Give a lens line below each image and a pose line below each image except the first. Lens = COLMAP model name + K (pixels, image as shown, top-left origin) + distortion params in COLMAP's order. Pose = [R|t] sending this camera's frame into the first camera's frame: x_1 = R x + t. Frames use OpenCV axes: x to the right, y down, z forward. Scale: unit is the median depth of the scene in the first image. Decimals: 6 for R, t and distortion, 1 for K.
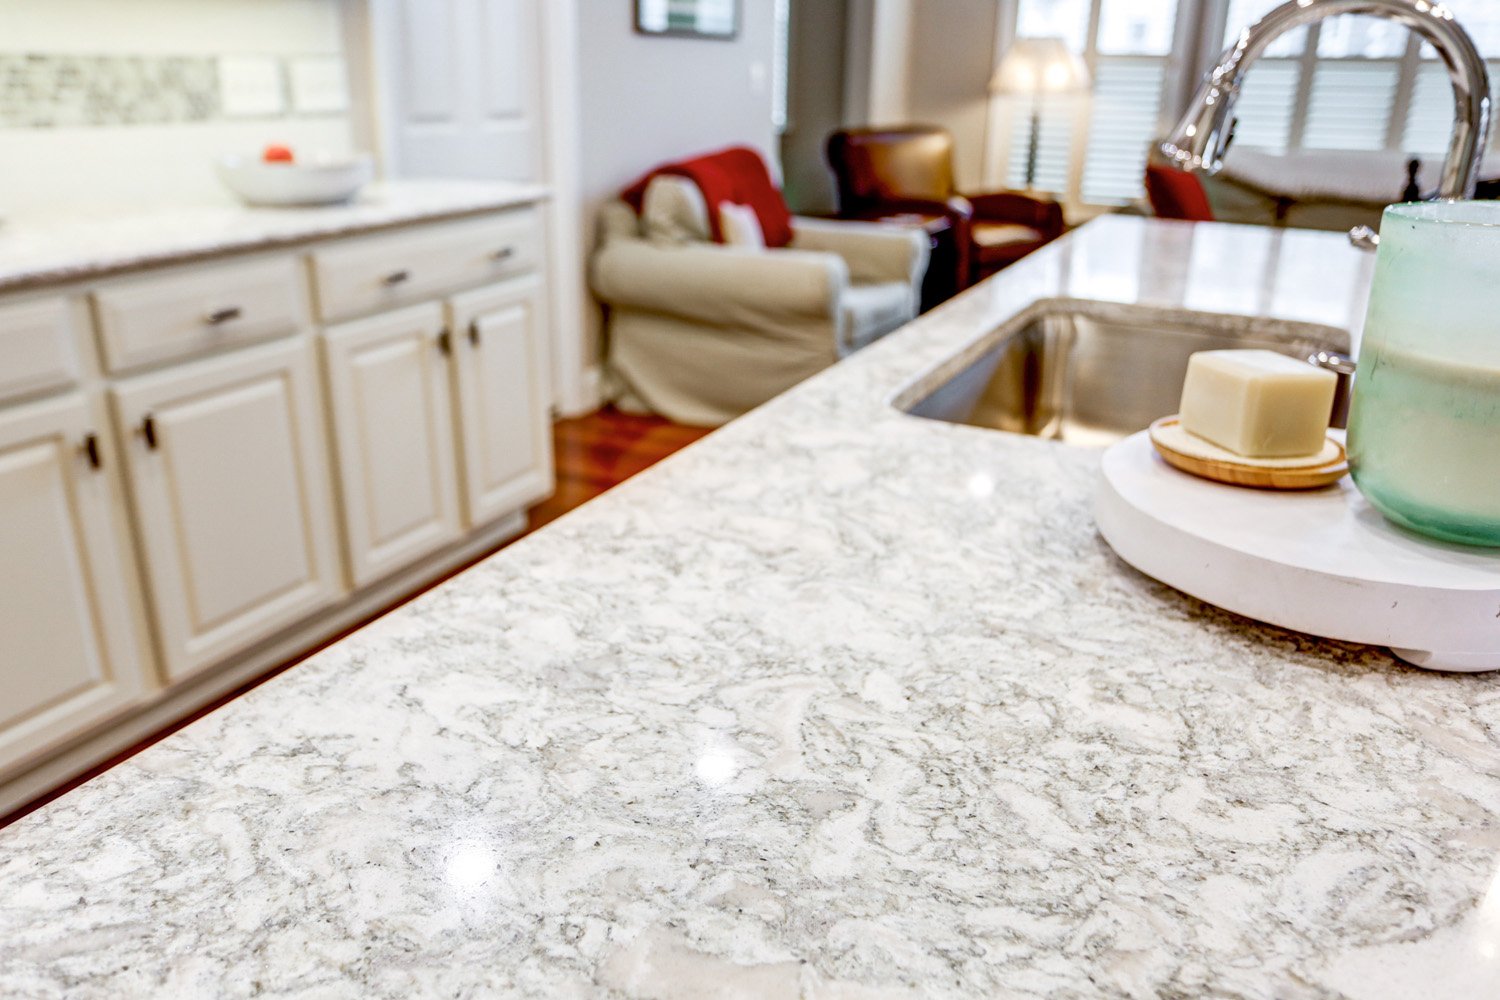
lens RADIAL K [[1102.4, 0, 749.4], [0, 1102.4, 452.8], [0, 0, 1]] dist [0.000251, 0.004073]
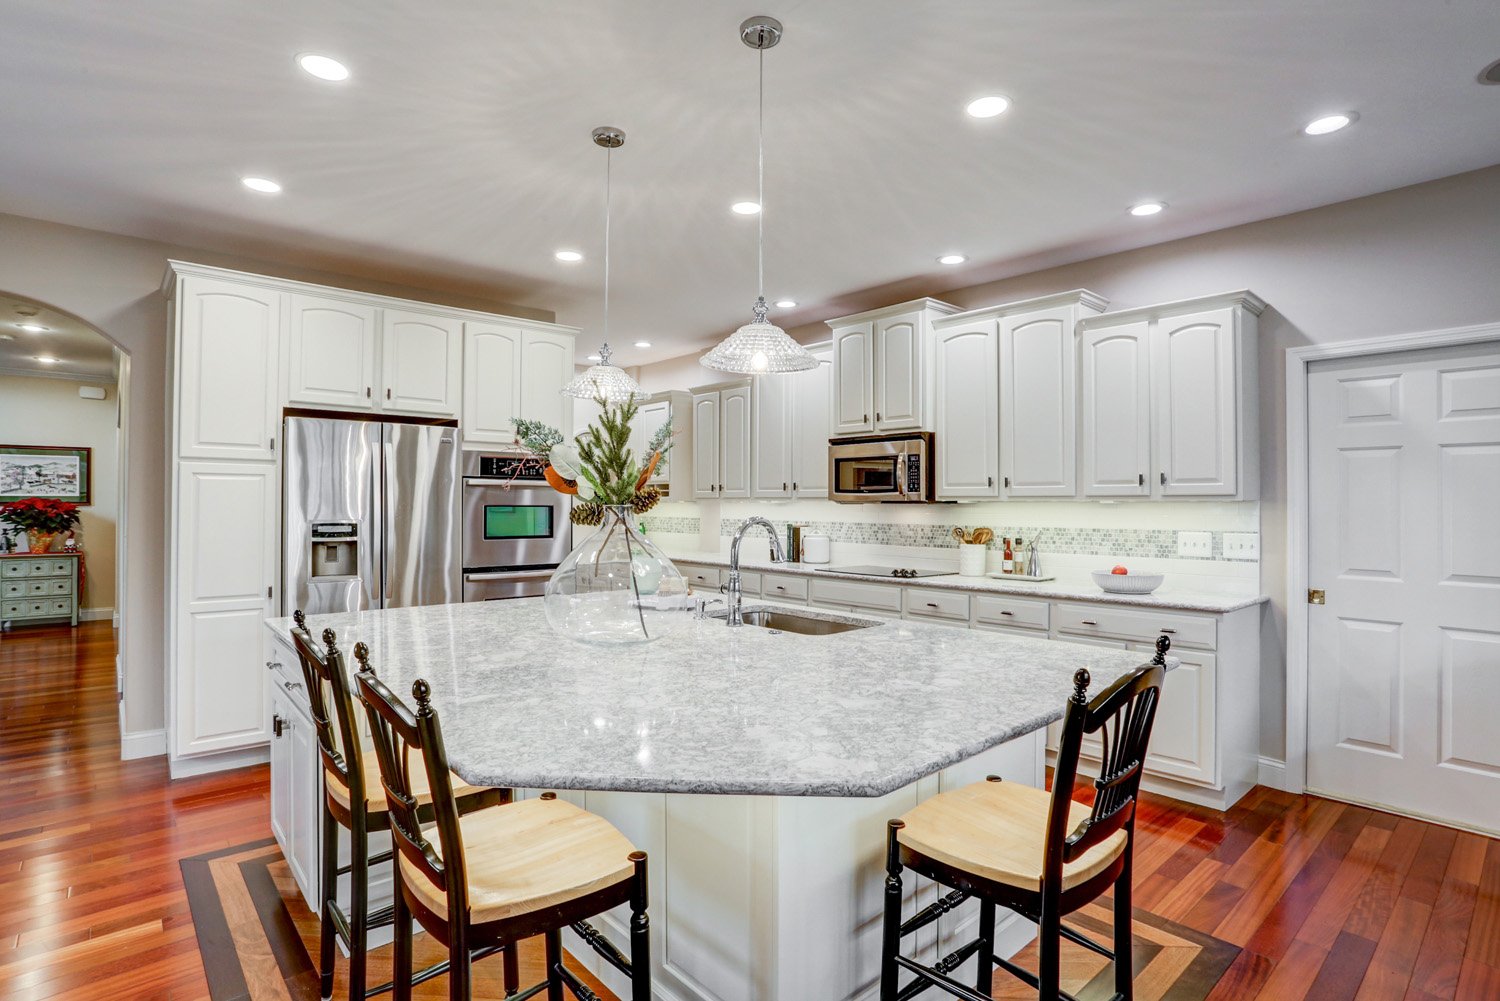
lens RADIAL K [[756.9, 0, 750.0], [0, 756.9, 500.5], [0, 0, 1]] dist [-0.068617, 0.031215]
pose [[-0.361335, -0.024023, -0.932126, 1.337167], [-0.320528, 0.941949, 0.099975, -0.316153], [0.875613, 0.334897, -0.348059, 0.812922]]
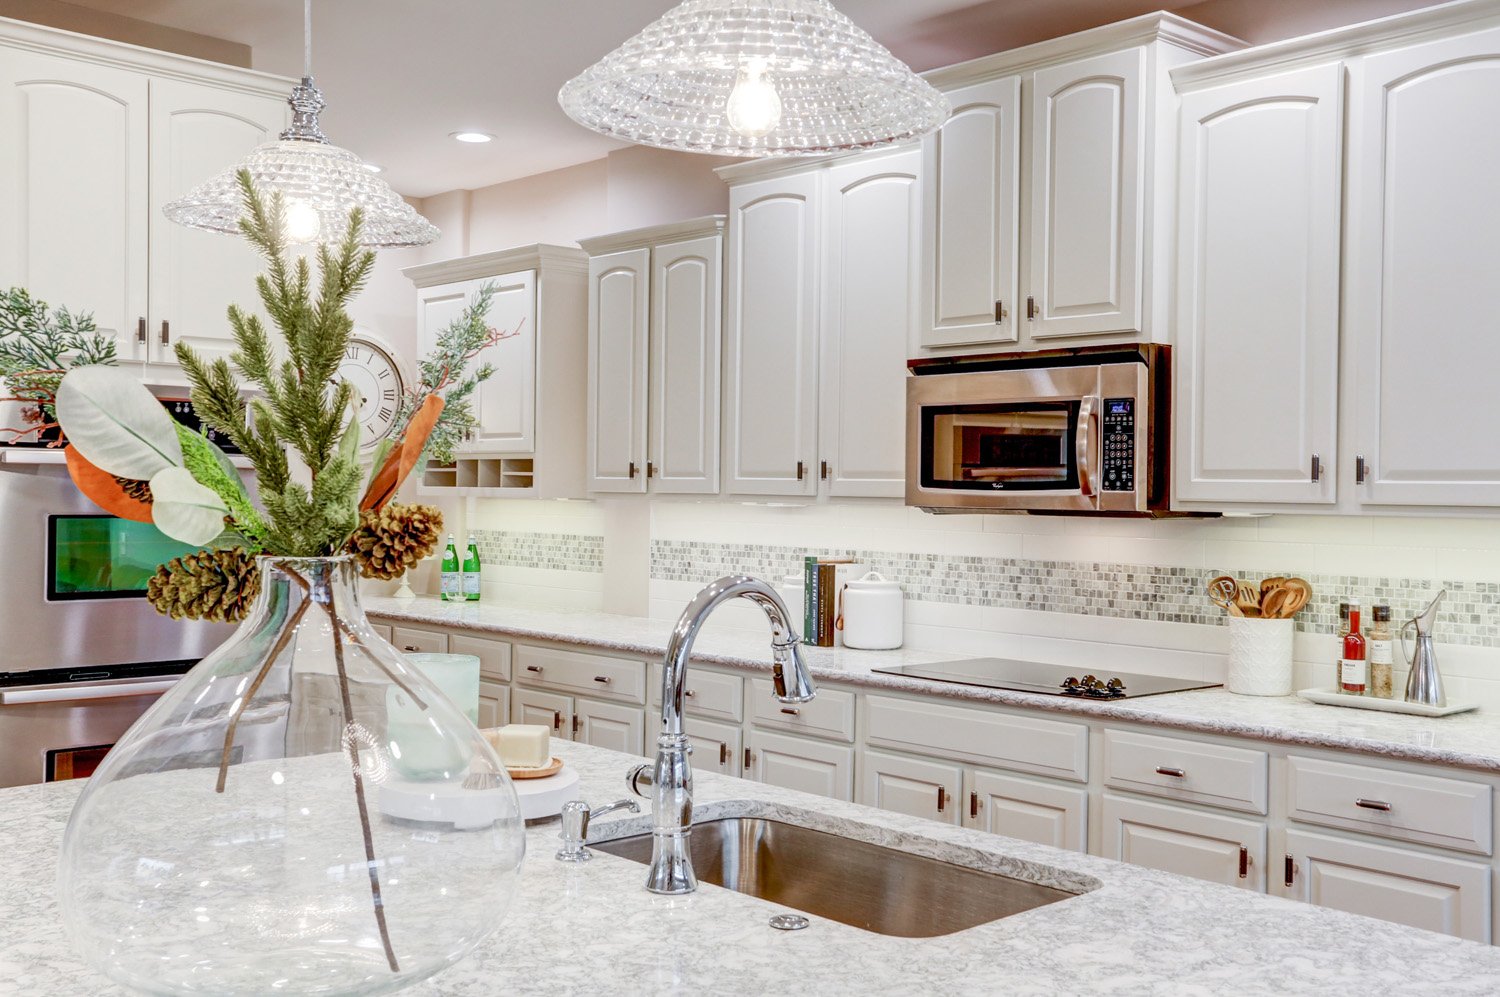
lens RADIAL K [[1521.0, 0, 747.2], [0, 1521.0, 488.1], [0, 0, 1]] dist [0.048840, 0.020627]
pose [[-0.343470, -0.023165, -0.938878, 1.025323], [-0.329593, 0.939085, 0.097405, -0.307310], [0.879430, 0.342904, -0.330182, 0.686639]]
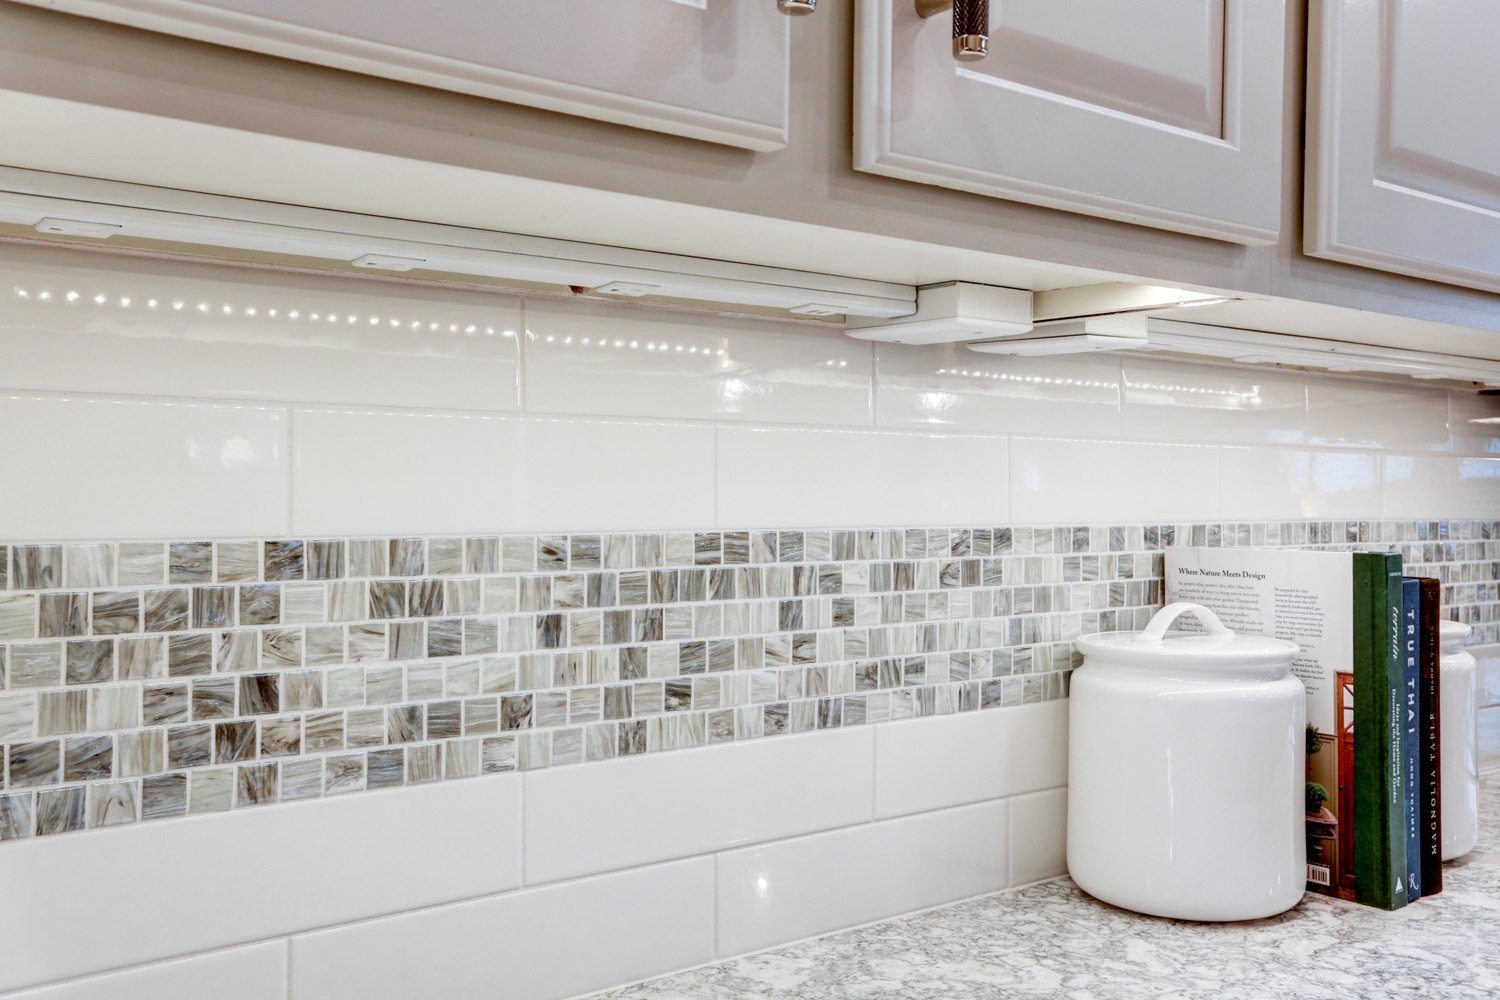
lens RADIAL K [[1436.9, 0, 750.0], [0, 1436.9, 500.0], [0, 0, 1]] dist [0.008777, 0.007003]
pose [[0.911295, -0.005035, -0.411722, -0.950009], [-0.129866, 0.945374, -0.299003, 0.113275], [0.390737, 0.325949, 0.860861, -0.408100]]
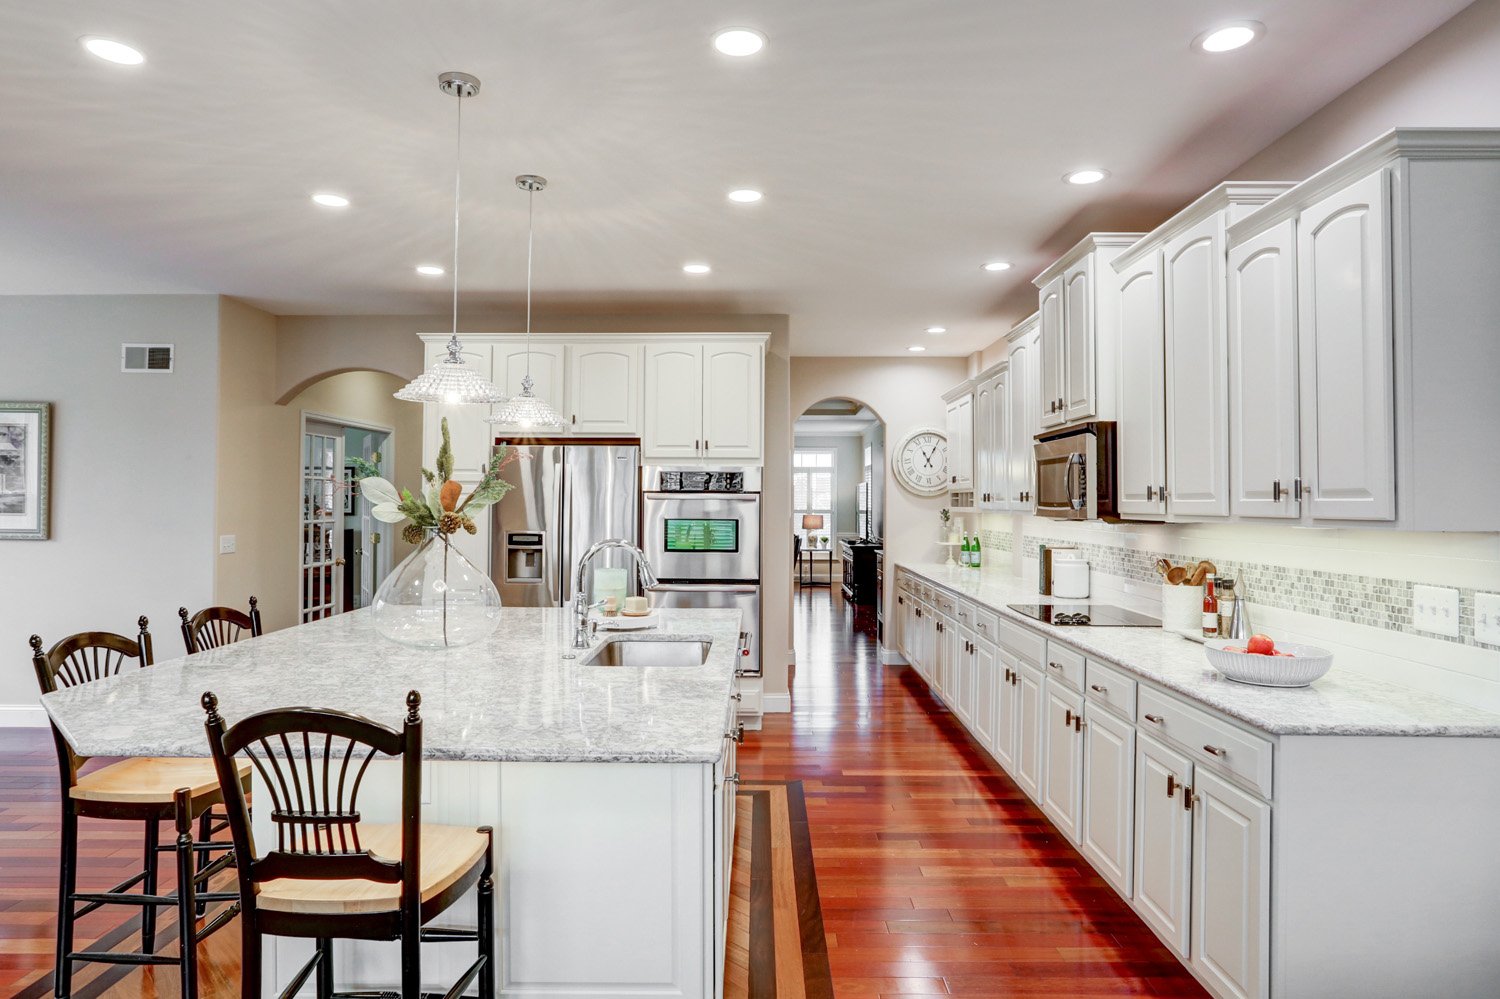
lens RADIAL K [[886.1, 0, 750.0], [0, 886.1, 499.5], [0, 0, 1]] dist [-0.081380, 0.056647]
pose [[-0.895055, -0.024546, -0.445280, 0.645174], [-0.168427, 0.943140, 0.286564, -0.646586], [0.412927, 0.331487, -0.848297, 1.602731]]
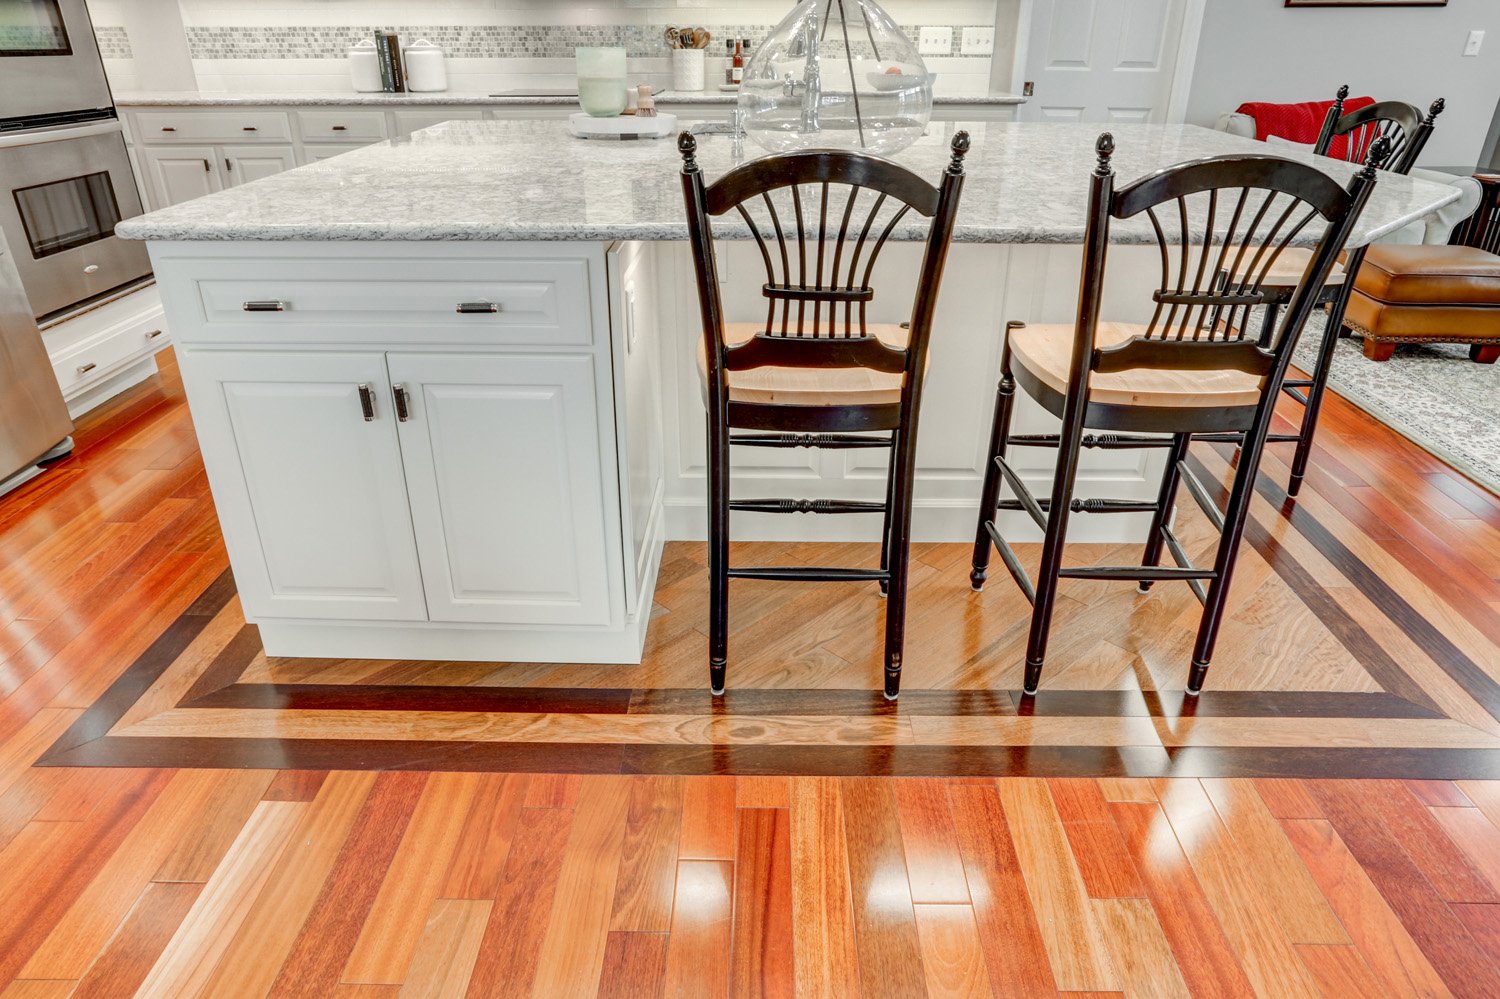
lens RADIAL K [[970.3, 0, 750.0], [0, 970.3, 484.3], [0, 0, 1]] dist [-0.062728, 0.052958]
pose [[0.437509, 0.371441, -0.818912, 1.336024], [-0.293640, 0.919788, 0.260318, 0.077512], [0.849918, 0.126574, 0.511486, -0.126788]]
